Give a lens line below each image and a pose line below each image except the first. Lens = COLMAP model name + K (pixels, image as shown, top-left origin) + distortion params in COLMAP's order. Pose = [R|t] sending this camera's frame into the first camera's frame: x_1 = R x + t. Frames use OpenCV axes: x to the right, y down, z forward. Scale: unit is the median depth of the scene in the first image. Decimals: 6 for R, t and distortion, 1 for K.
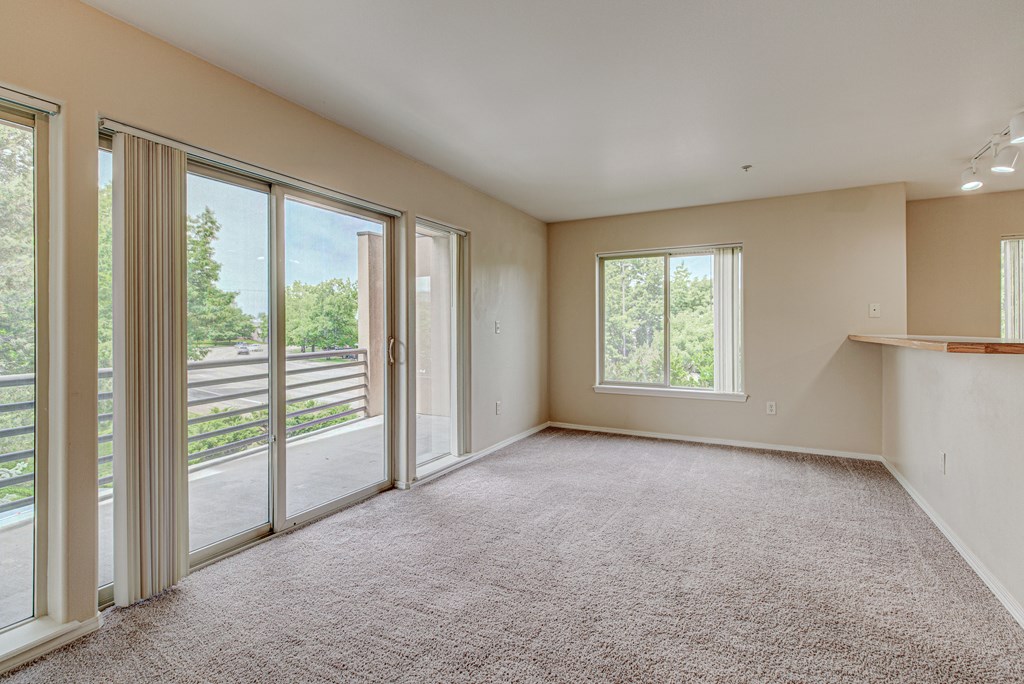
lens RADIAL K [[474.9, 0, 508.3], [0, 474.9, 331.2], [0, 0, 1]] dist [0.005688, -0.000420]
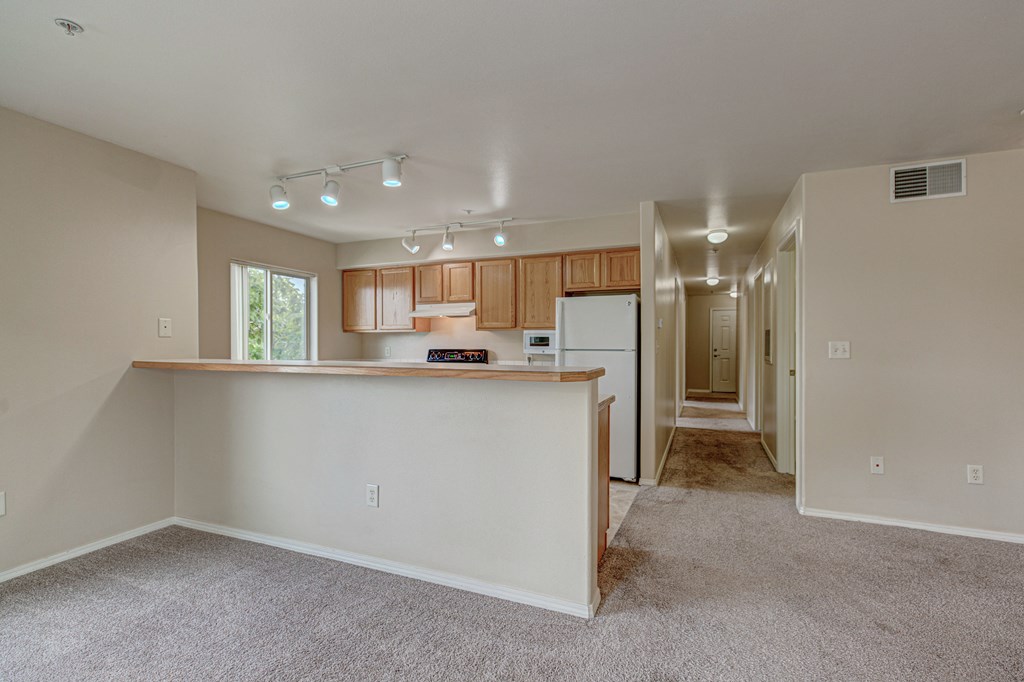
lens RADIAL K [[464.4, 0, 515.8], [0, 464.4, 345.7], [0, 0, 1]] dist [0.004138, -0.001786]
pose [[-0.107044, 0.000034, 0.994254, -0.026187], [0.006756, 0.999977, 0.000693, -0.014466], [-0.994231, 0.006792, -0.107042, 0.625618]]
